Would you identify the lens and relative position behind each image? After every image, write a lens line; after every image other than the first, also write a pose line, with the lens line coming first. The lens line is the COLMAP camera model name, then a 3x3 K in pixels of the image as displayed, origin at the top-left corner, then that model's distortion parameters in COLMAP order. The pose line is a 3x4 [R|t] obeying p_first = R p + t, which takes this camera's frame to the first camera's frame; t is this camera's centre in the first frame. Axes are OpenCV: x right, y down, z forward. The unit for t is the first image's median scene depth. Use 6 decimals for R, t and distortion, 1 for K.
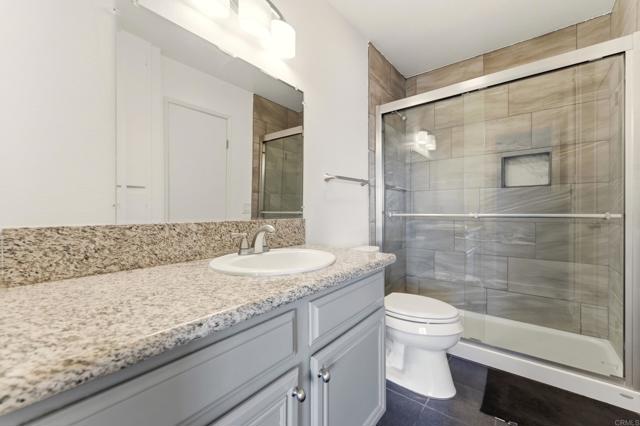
lens RADIAL K [[262.5, 0, 319.1], [0, 262.5, 208.4], [0, 0, 1]] dist [0.000996, 0.000061]
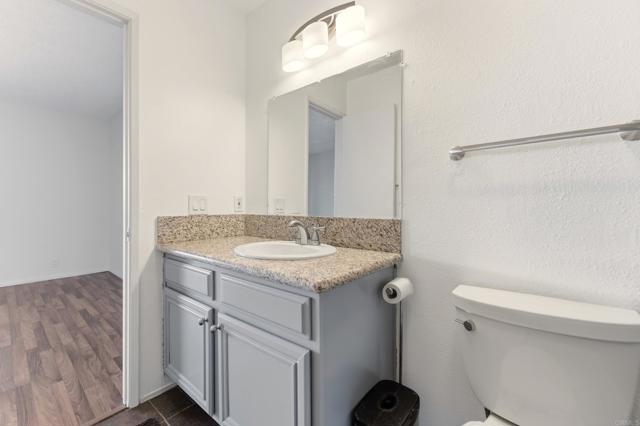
lens RADIAL K [[262.5, 0, 319.1], [0, 262.5, 208.4], [0, 0, 1]] dist [0.000996, 0.000061]
pose [[-0.022597, -0.000060, -0.999745, 0.901229], [0.006587, 0.999978, -0.000209, 0.008777], [0.999723, -0.006590, -0.022596, 1.029069]]
